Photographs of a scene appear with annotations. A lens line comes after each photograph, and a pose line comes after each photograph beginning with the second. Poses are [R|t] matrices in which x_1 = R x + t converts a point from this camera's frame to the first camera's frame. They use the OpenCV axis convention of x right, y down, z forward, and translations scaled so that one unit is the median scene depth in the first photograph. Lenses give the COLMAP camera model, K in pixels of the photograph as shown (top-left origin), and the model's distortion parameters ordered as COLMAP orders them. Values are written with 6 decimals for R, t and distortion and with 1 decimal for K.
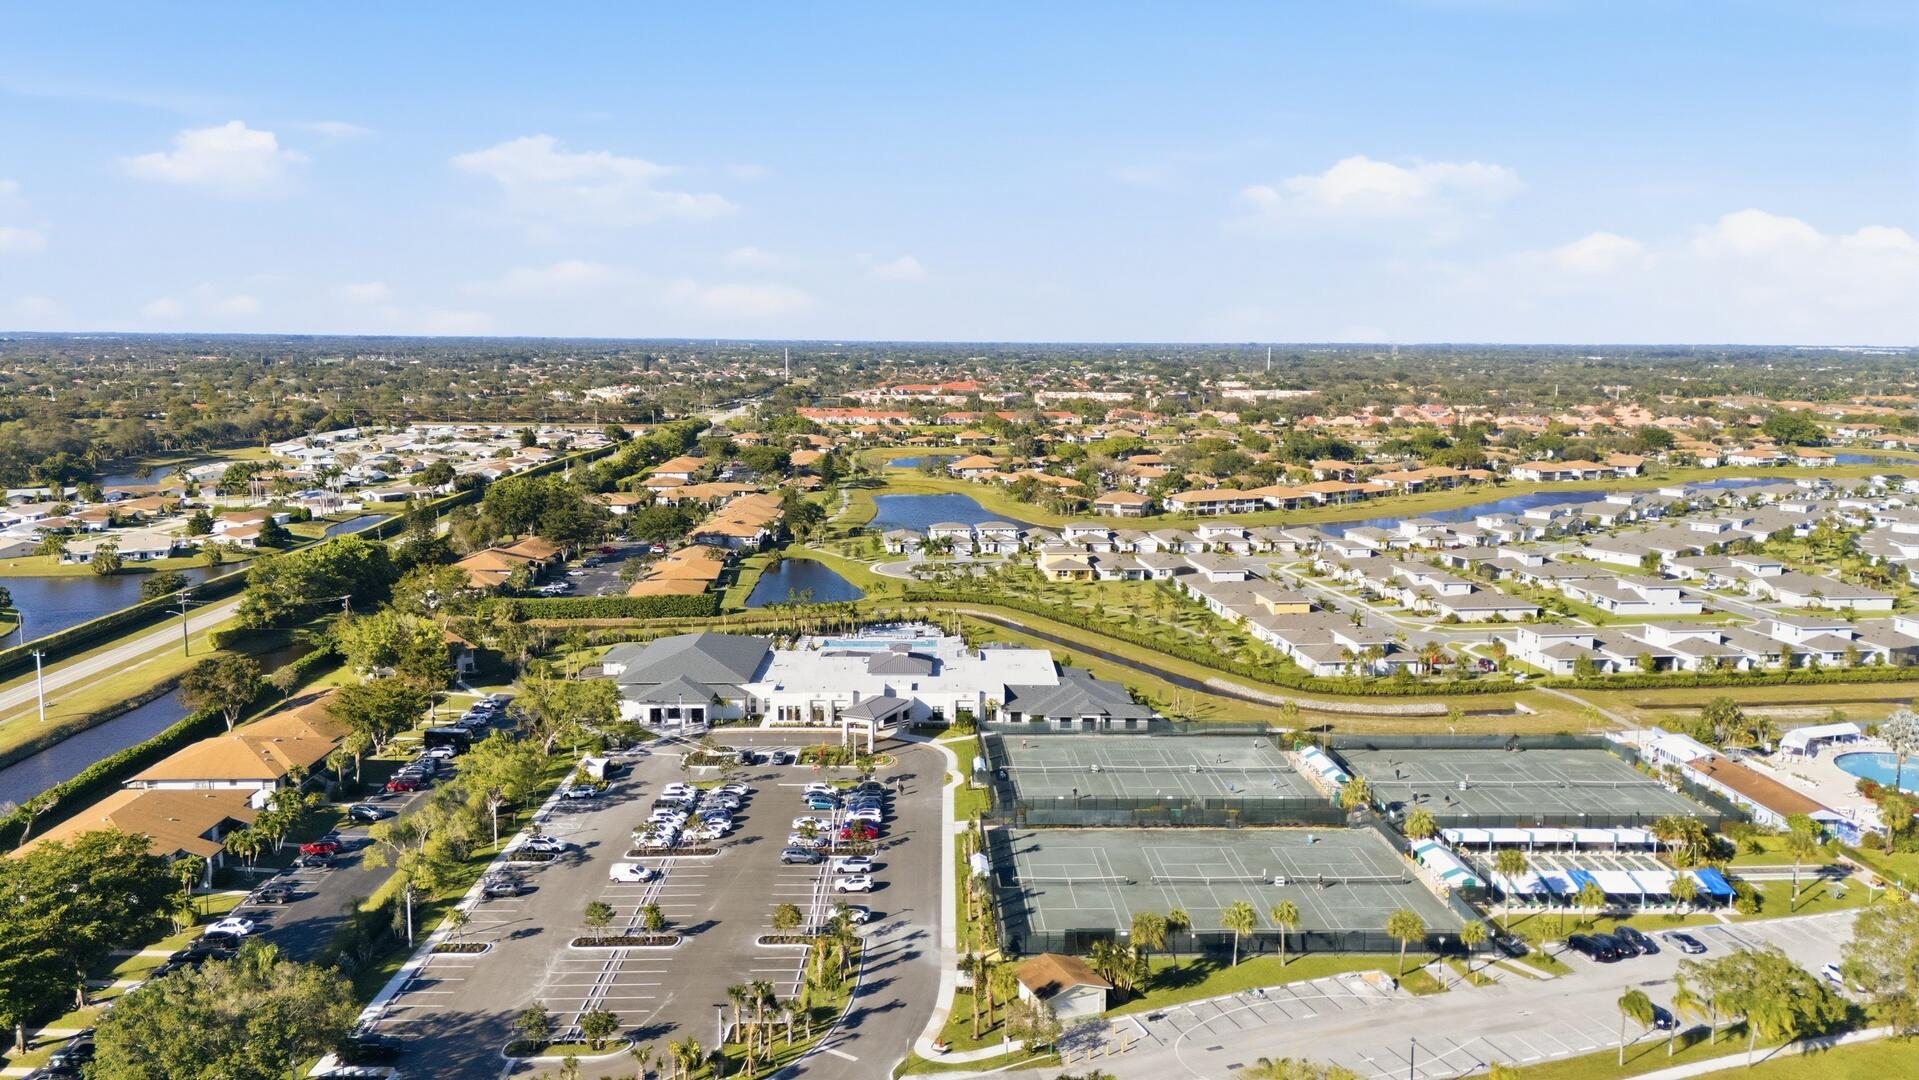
lens RADIAL K [[1399.5, 0, 959.5], [0, 1399.5, 540.0], [0, 0, 1]] dist [0.098477, -0.123672]
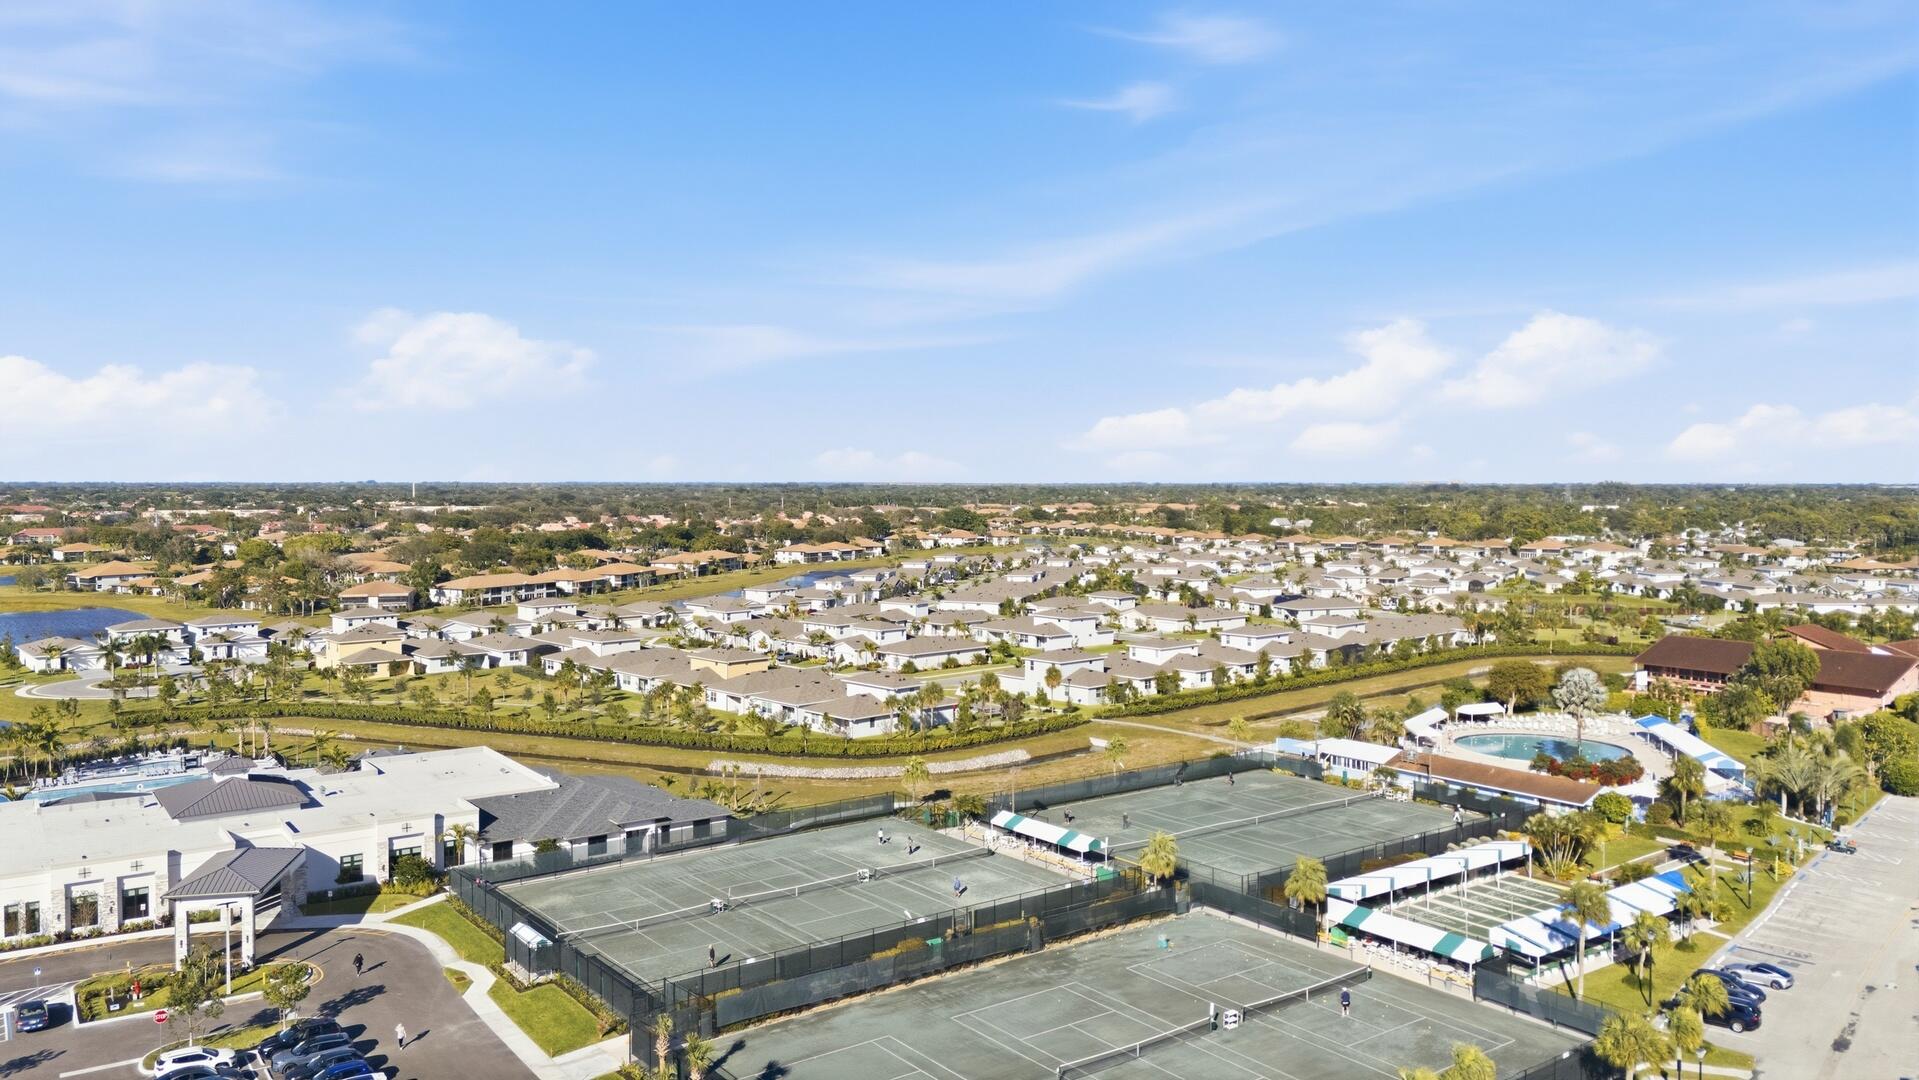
lens RADIAL K [[1399.5, 0, 959.5], [0, 1399.5, 540.0], [0, 0, 1]] dist [0.098477, -0.123672]
pose [[0.823077, -0.032566, 0.566995, -0.127934], [0.089088, 0.993399, -0.072267, 0.059366], [-0.560899, 0.109994, 0.820545, 0.414083]]
